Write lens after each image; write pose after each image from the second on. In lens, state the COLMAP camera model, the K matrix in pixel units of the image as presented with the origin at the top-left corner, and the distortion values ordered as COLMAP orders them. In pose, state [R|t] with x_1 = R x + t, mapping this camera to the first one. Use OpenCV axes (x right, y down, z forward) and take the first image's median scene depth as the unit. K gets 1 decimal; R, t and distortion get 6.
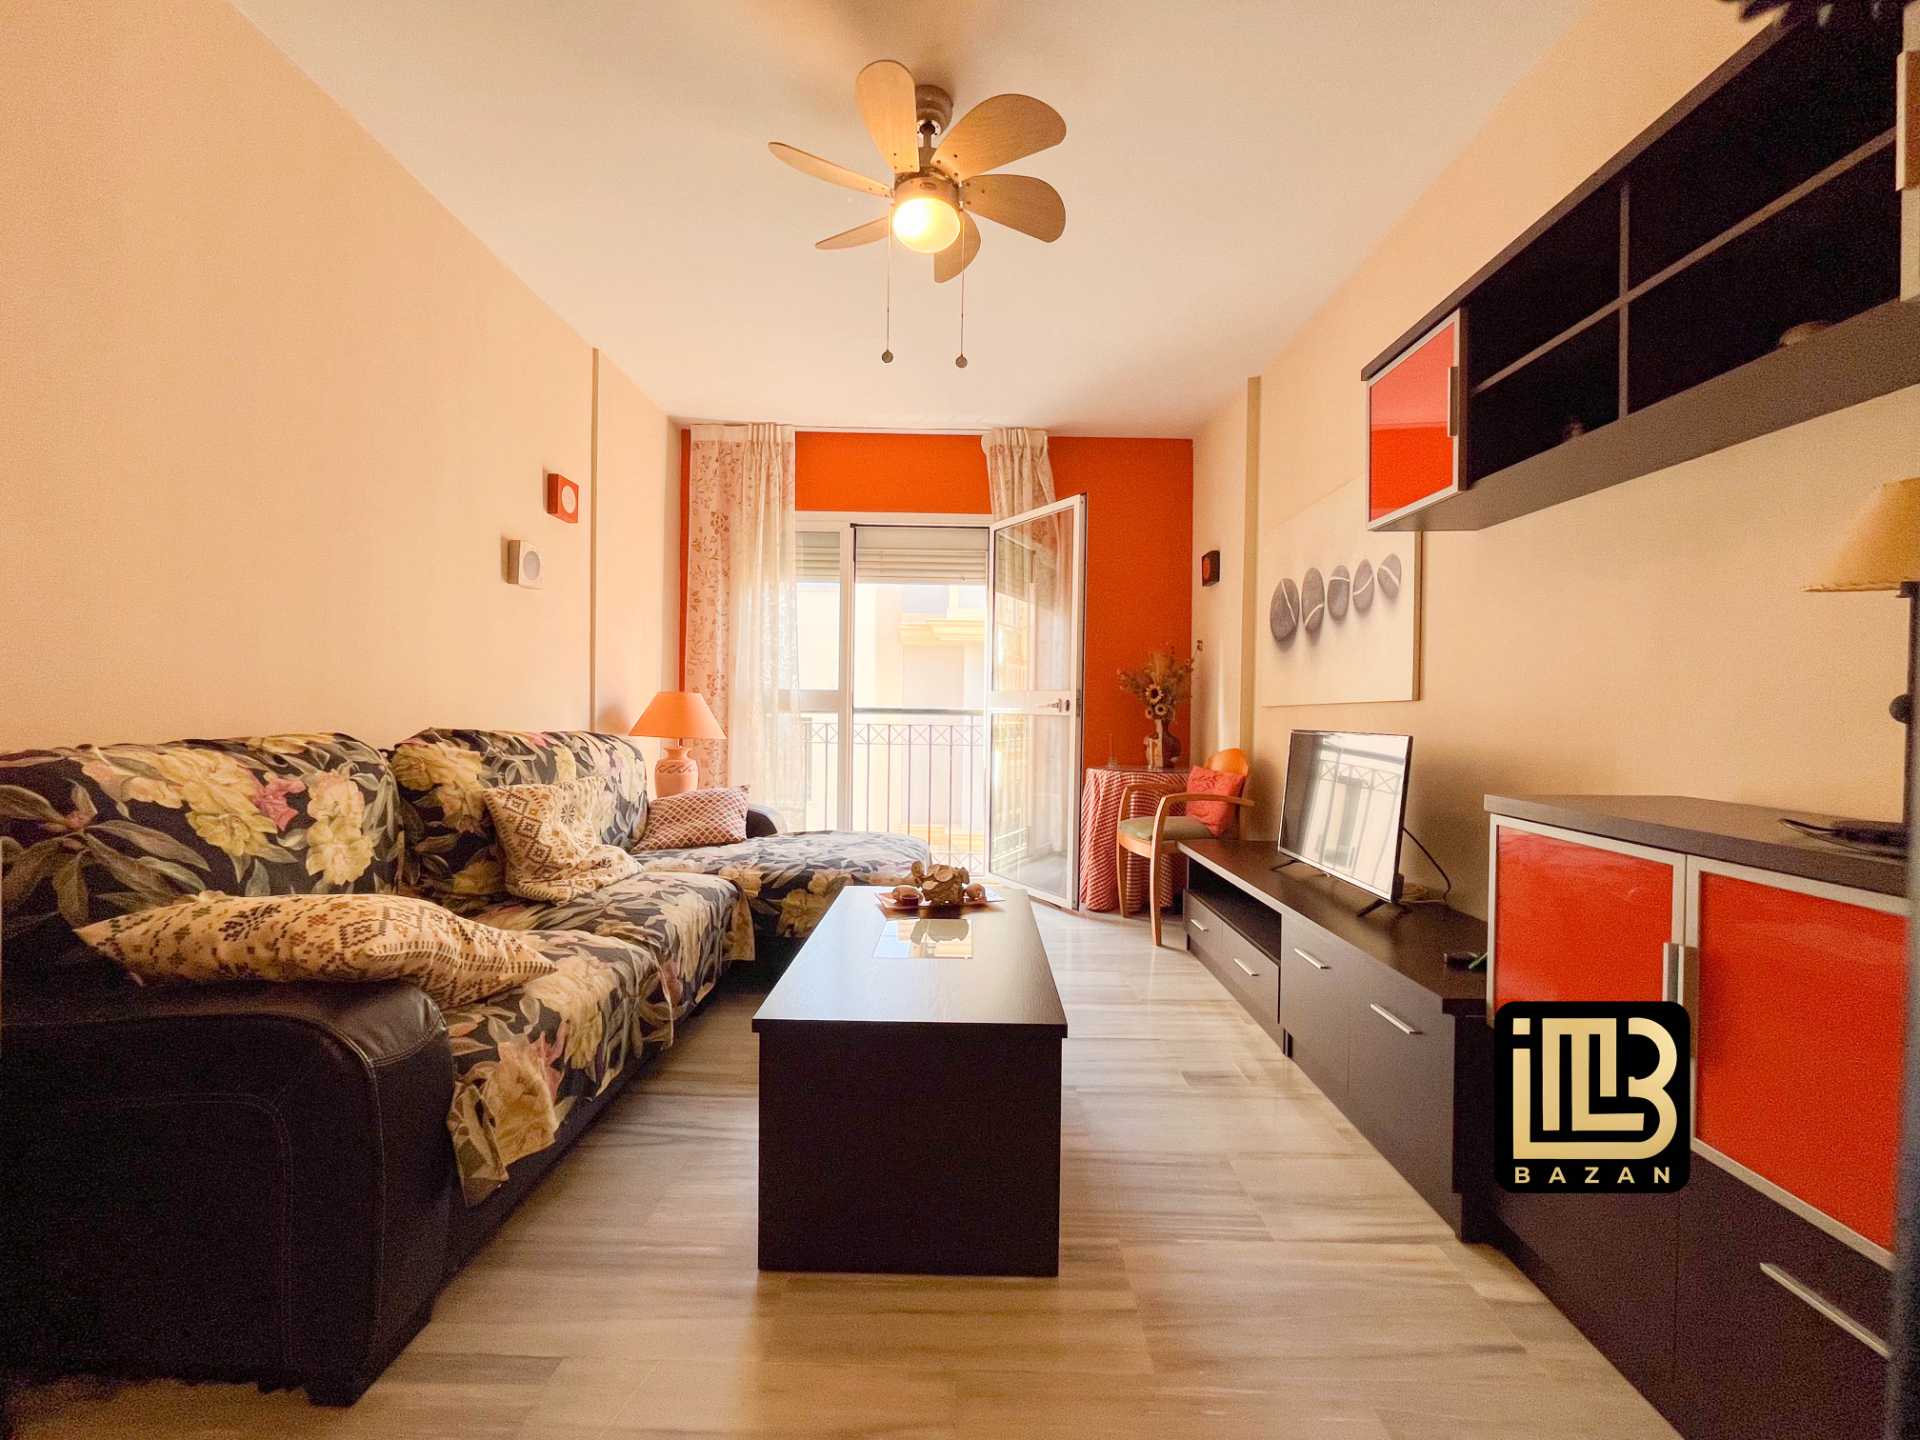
lens RADIAL K [[779.5, 0, 970.4], [0, 779.5, 712.5], [0, 0, 1]] dist [-0.003211, 0.000213]
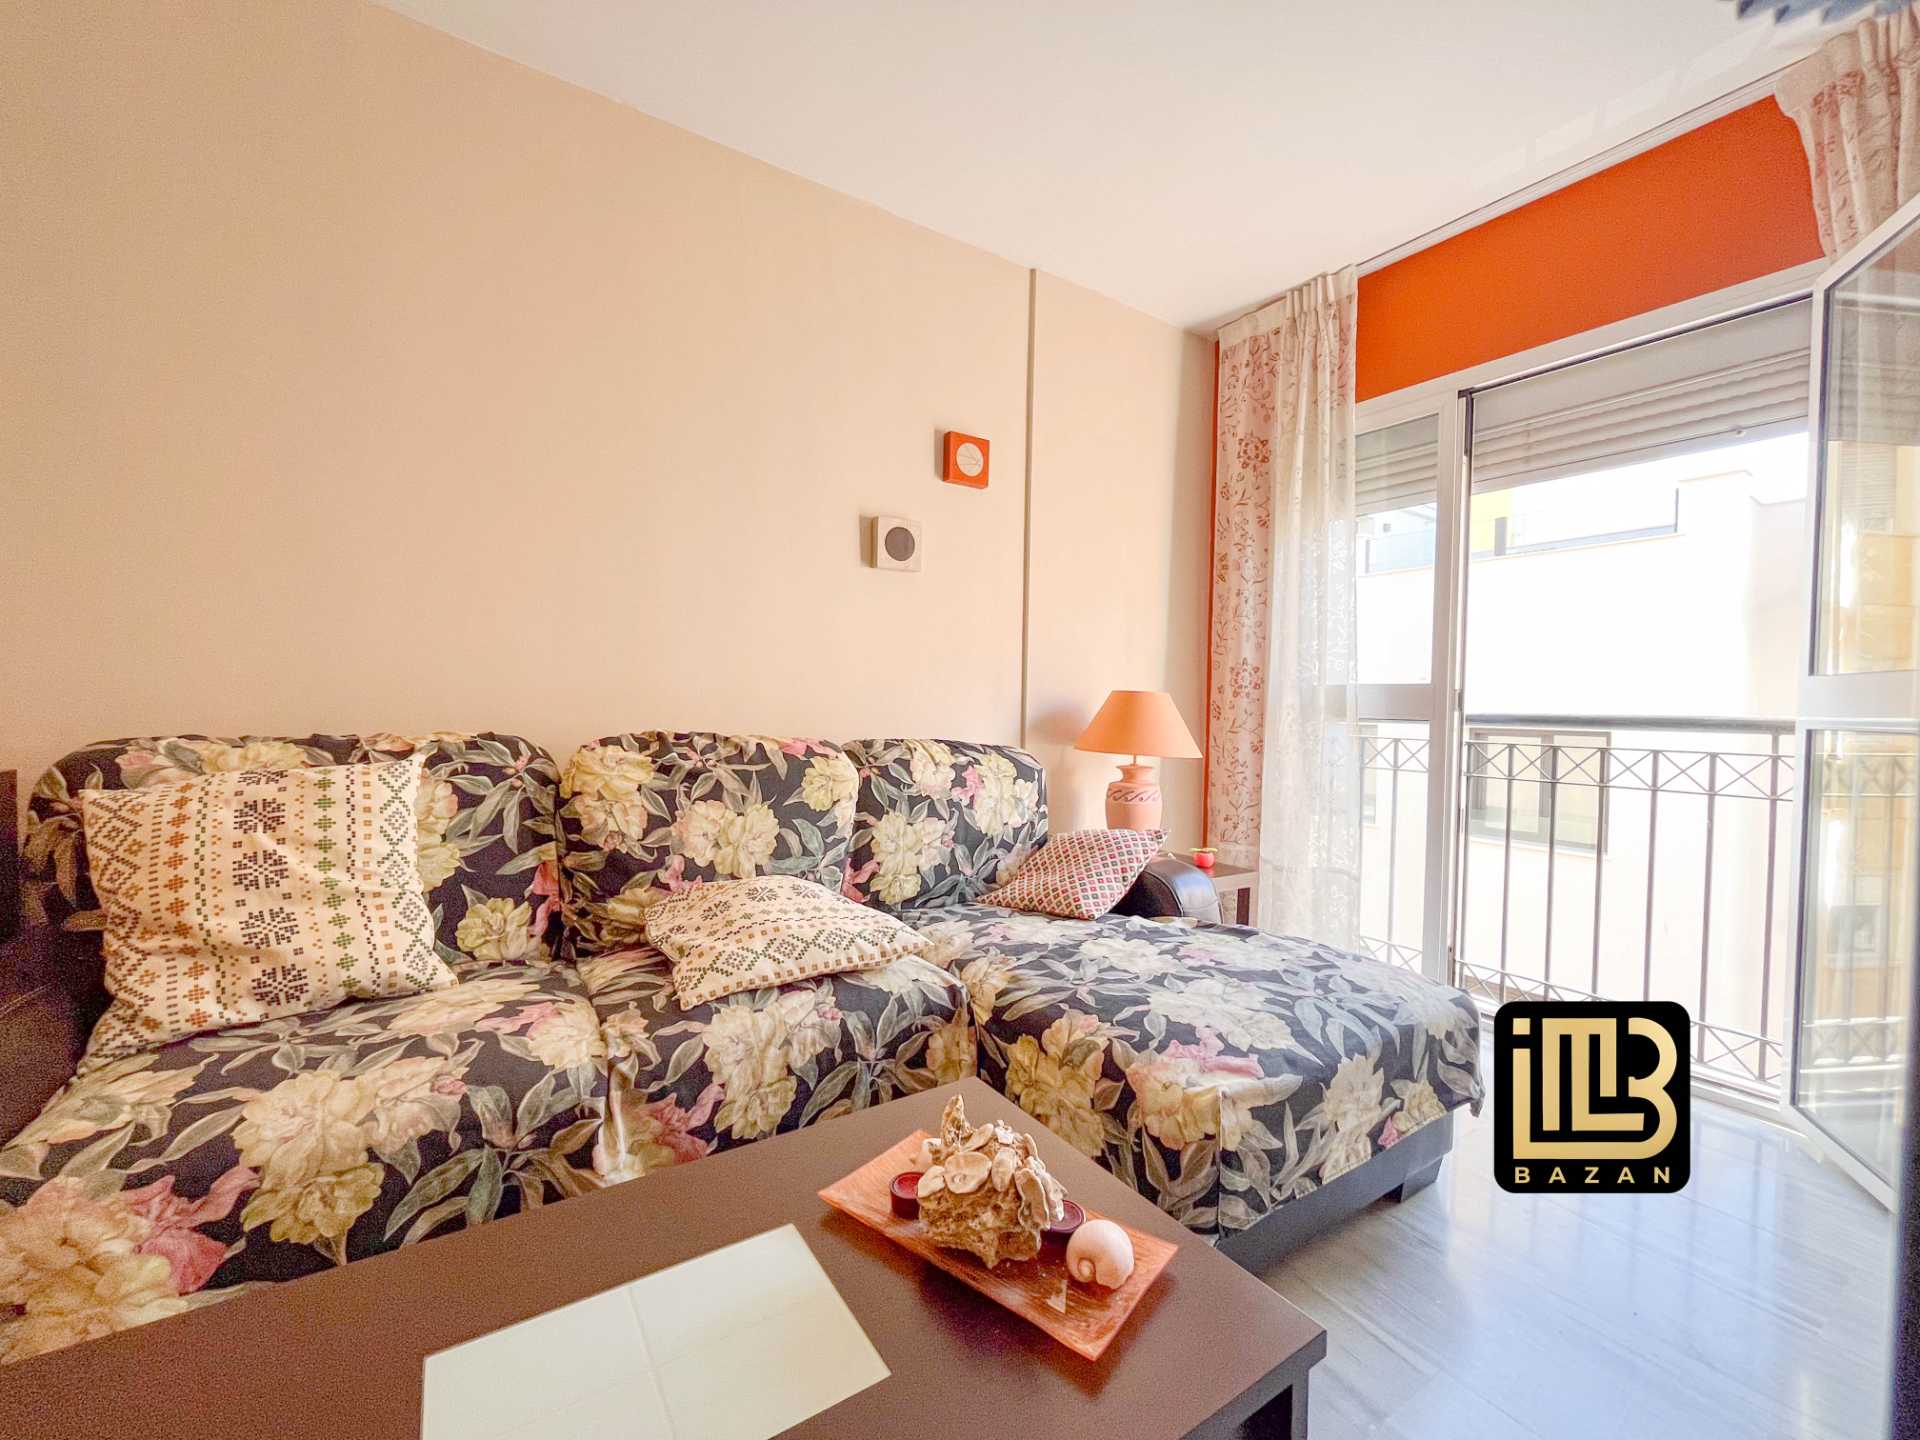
lens RADIAL K [[779.5, 0, 950.9], [0, 779.5, 719.2], [0, 0, 1]] dist [-0.003211, 0.000213]
pose [[0.547408, 0.010291, -0.836803, 0.124854], [-0.012442, 0.999914, 0.004159, -0.000050], [0.836774, 0.008135, 0.547489, 0.387325]]
